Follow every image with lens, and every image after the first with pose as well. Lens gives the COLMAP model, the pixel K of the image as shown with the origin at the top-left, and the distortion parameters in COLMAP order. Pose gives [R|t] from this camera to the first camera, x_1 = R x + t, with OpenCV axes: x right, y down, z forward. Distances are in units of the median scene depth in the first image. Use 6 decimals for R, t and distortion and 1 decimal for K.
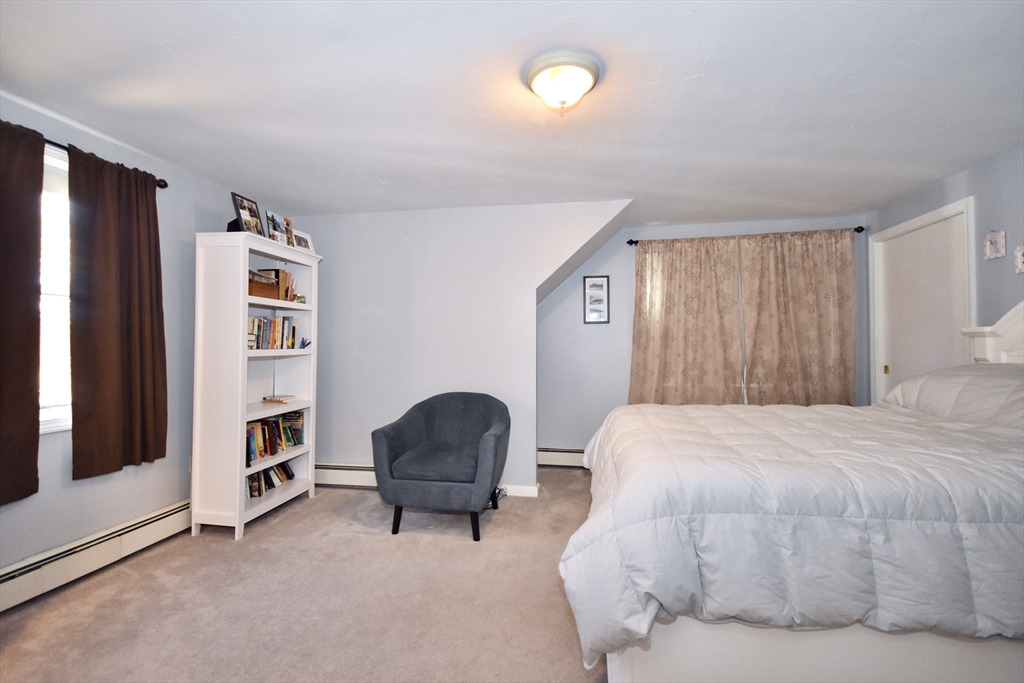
lens RADIAL K [[494.9, 0, 512.0], [0, 494.9, 341.5], [0, 0, 1]] dist [-0.001756, -0.000054]
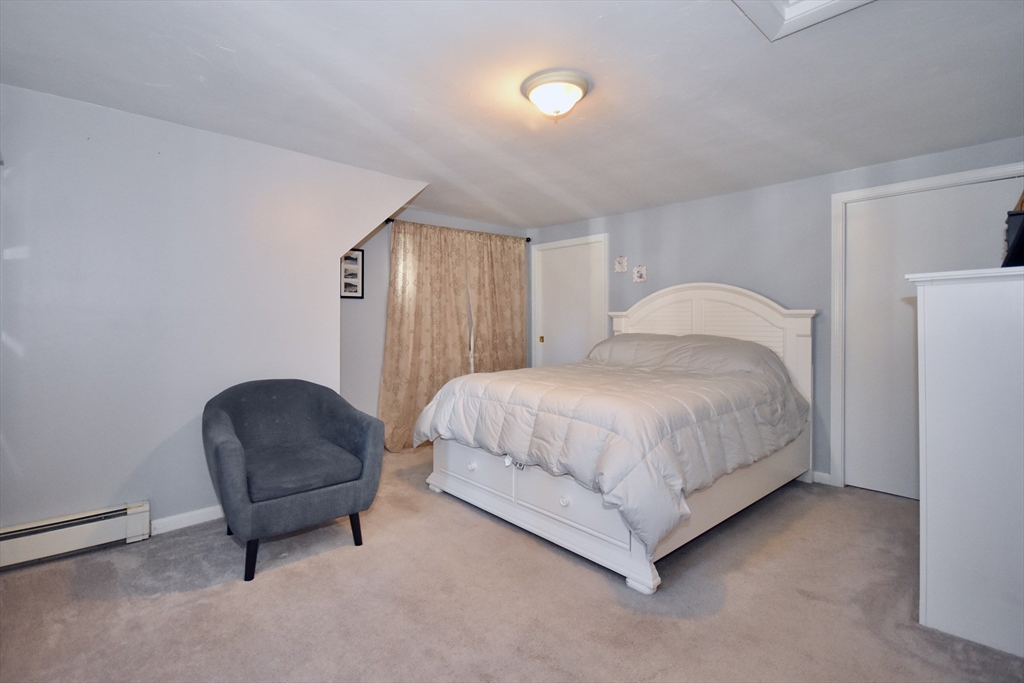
lens RADIAL K [[479.6, 0, 549.5], [0, 479.6, 323.9], [0, 0, 1]] dist [0.000475, -0.000196]
pose [[0.585529, 0.002162, 0.810649, -0.368618], [-0.011375, 0.999920, 0.005550, 0.003591], [-0.810572, -0.012471, 0.585506, 0.157828]]
